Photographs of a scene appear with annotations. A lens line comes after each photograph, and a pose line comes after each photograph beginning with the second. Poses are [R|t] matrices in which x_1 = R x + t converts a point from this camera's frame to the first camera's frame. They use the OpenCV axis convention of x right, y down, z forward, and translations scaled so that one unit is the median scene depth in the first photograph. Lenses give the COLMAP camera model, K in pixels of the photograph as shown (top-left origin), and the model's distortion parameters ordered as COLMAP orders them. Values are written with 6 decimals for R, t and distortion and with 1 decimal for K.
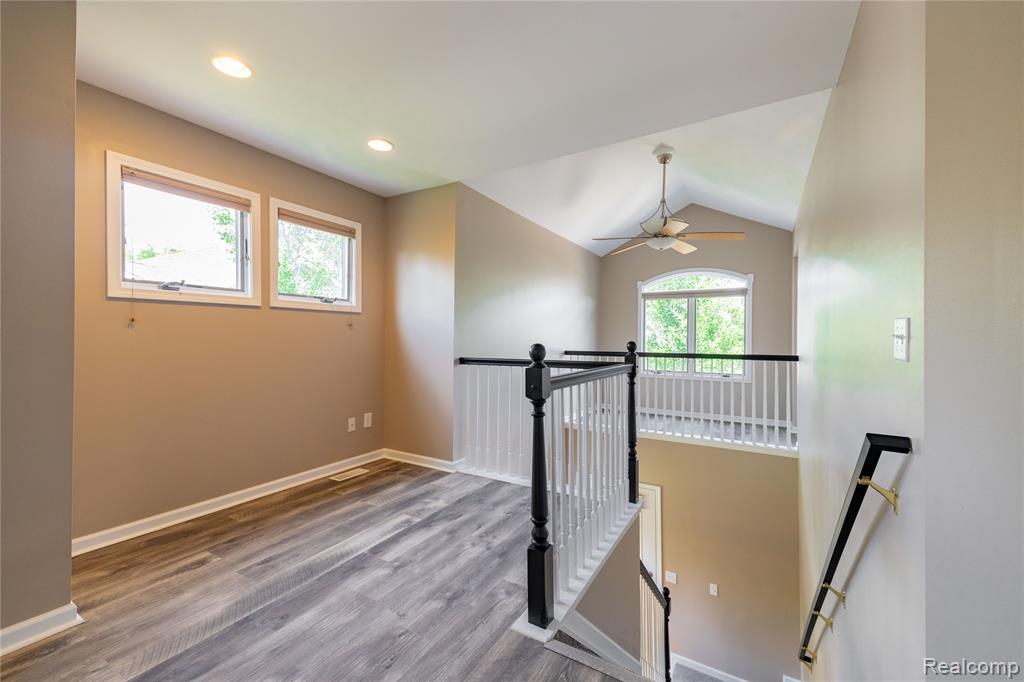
lens RADIAL K [[416.0, 0, 512.7], [0, 416.0, 338.4], [0, 0, 1]] dist [0.057186, -0.021182]
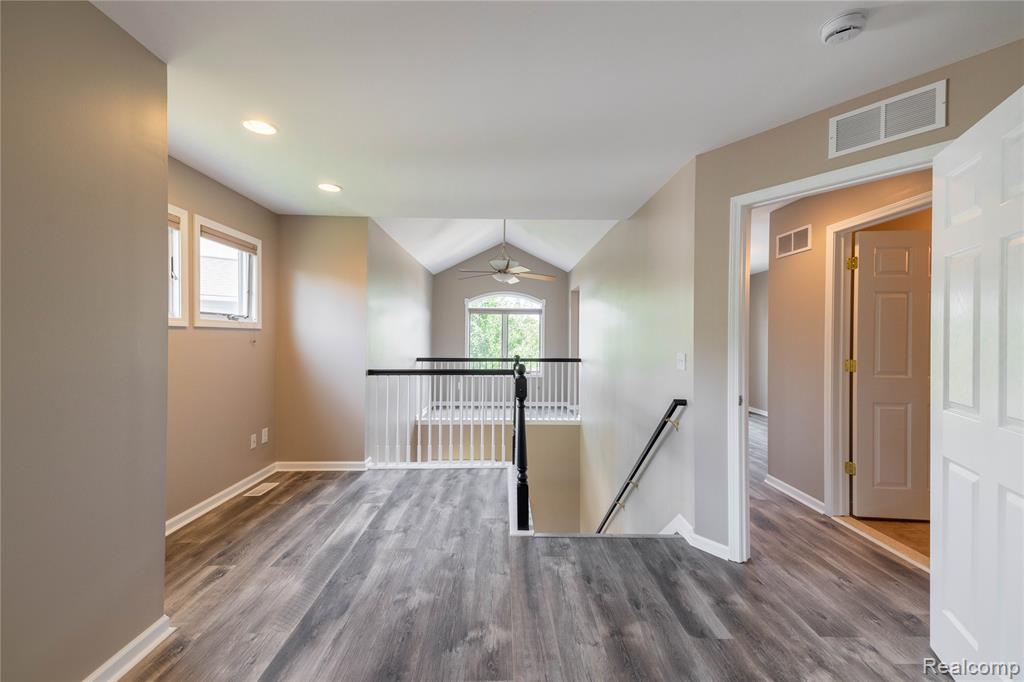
lens RADIAL K [[416.0, 0, 512.7], [0, 416.0, 338.4], [0, 0, 1]] dist [0.057186, -0.021182]
pose [[0.850102, -0.000196, 0.526618, -0.432282], [-0.001930, 0.999992, 0.003487, -0.048819], [-0.526615, -0.003981, 0.850095, -0.202019]]
